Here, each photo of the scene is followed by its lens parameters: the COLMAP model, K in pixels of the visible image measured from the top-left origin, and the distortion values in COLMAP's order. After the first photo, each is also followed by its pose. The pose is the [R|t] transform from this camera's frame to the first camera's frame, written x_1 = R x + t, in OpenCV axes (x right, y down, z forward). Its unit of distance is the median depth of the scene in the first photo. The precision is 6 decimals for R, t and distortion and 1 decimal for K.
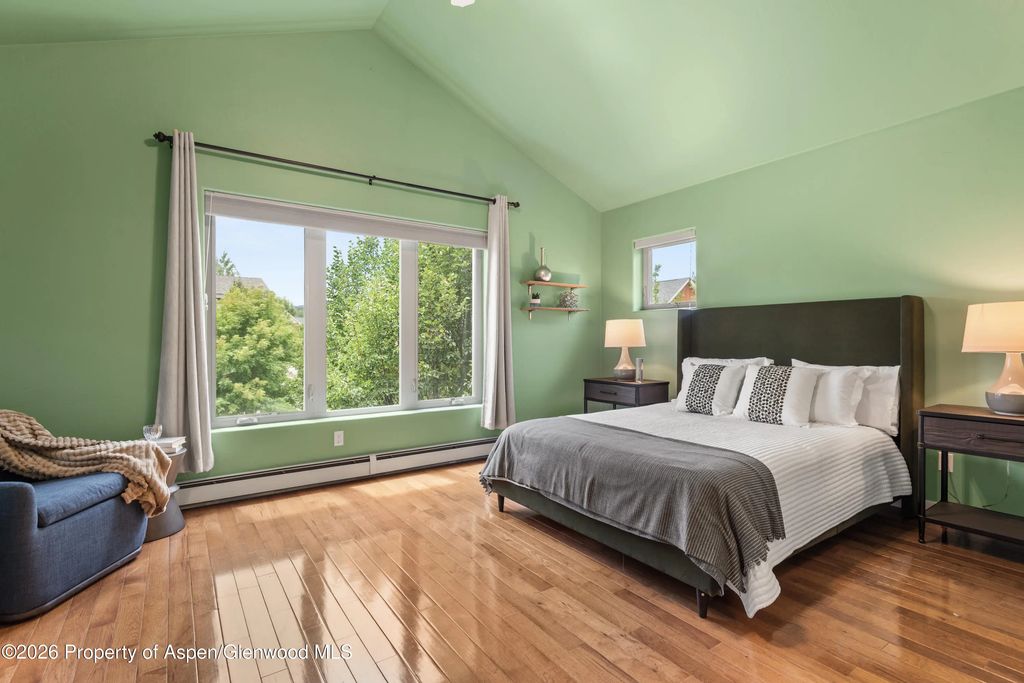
lens RADIAL K [[472.6, 0, 509.7], [0, 472.6, 337.0], [0, 0, 1]] dist [0.023154, -0.006048]
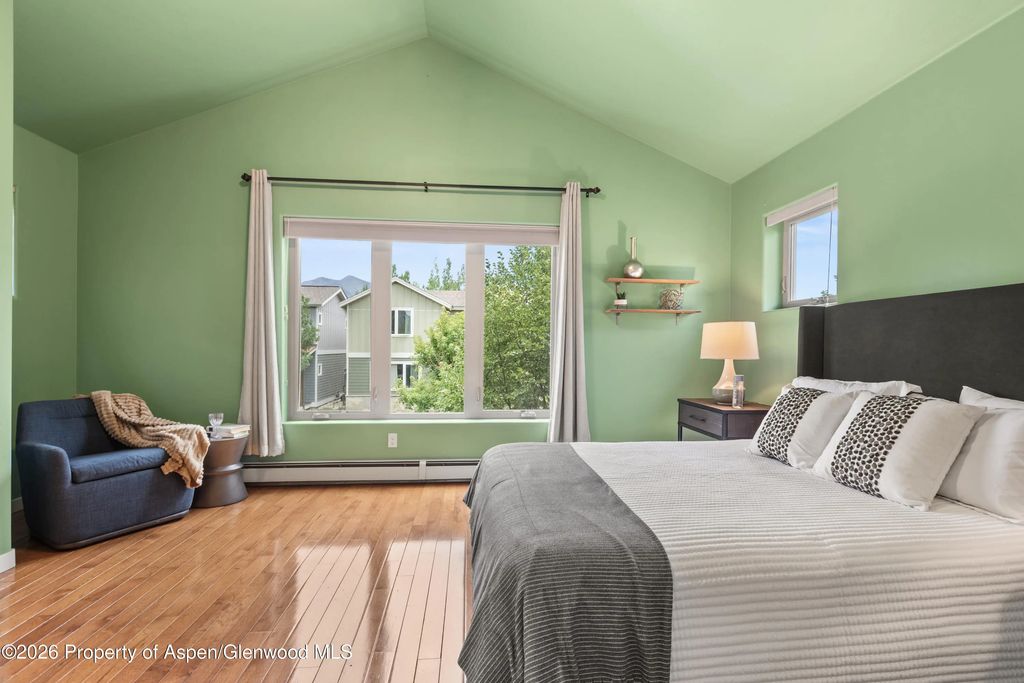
lens RADIAL K [[472.6, 0, 515.9], [0, 472.6, 346.6], [0, 0, 1]] dist [0.023154, -0.006048]
pose [[0.875110, 0.009893, -0.483822, 0.399510], [-0.008461, 0.999951, 0.005142, 0.000285], [0.483849, -0.000406, 0.875151, 0.233695]]
